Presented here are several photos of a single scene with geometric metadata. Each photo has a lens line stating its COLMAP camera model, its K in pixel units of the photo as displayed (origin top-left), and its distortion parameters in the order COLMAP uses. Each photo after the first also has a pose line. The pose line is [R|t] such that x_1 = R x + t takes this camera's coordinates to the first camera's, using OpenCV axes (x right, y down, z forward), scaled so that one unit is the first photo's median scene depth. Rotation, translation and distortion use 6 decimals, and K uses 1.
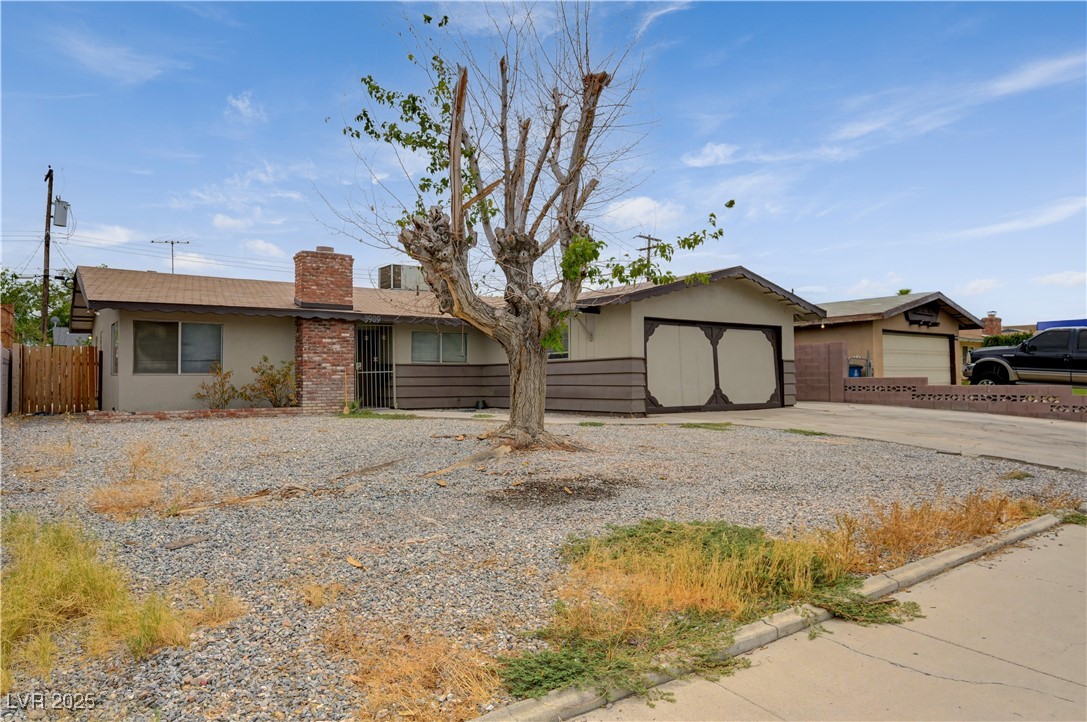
lens RADIAL K [[674.1, 0, 542.2], [0, 674.1, 362.1], [0, 0, 1]] dist [-0.000220, 0.000484]
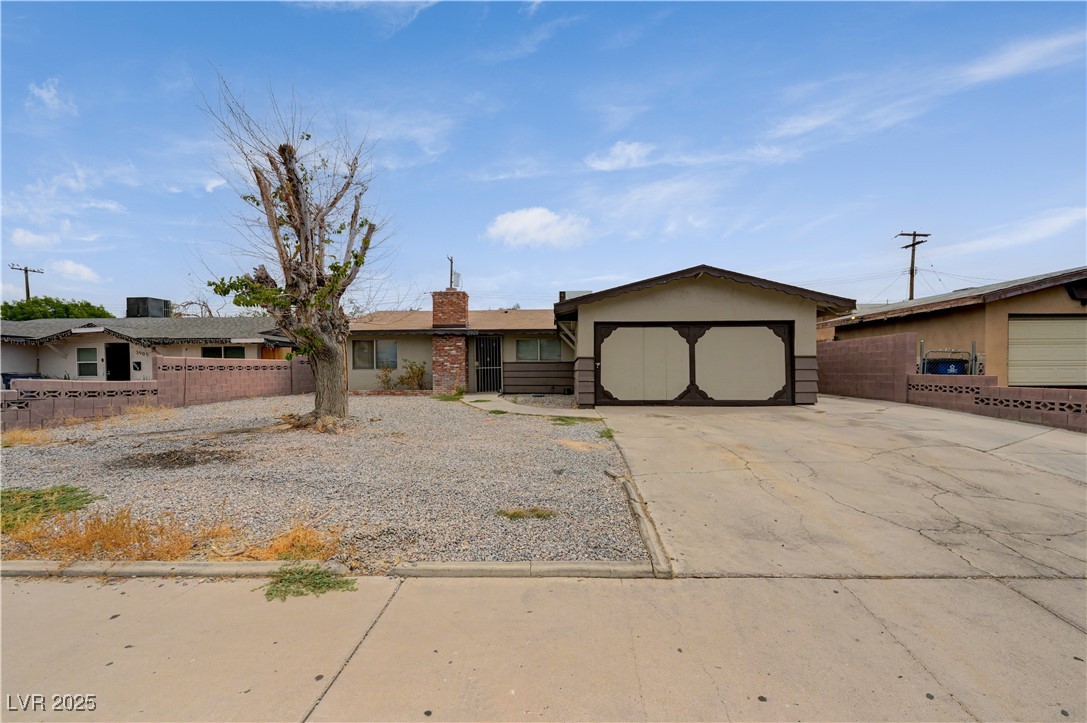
lens RADIAL K [[464.1, 0, 543.2], [0, 464.1, 364.3], [0, 0, 1]] dist [0.020322, 0.000066]
pose [[0.800354, -0.003151, -0.599520, 0.480643], [0.013677, 0.999822, 0.013003, -0.004828], [0.599372, -0.018606, 0.800254, 0.260252]]
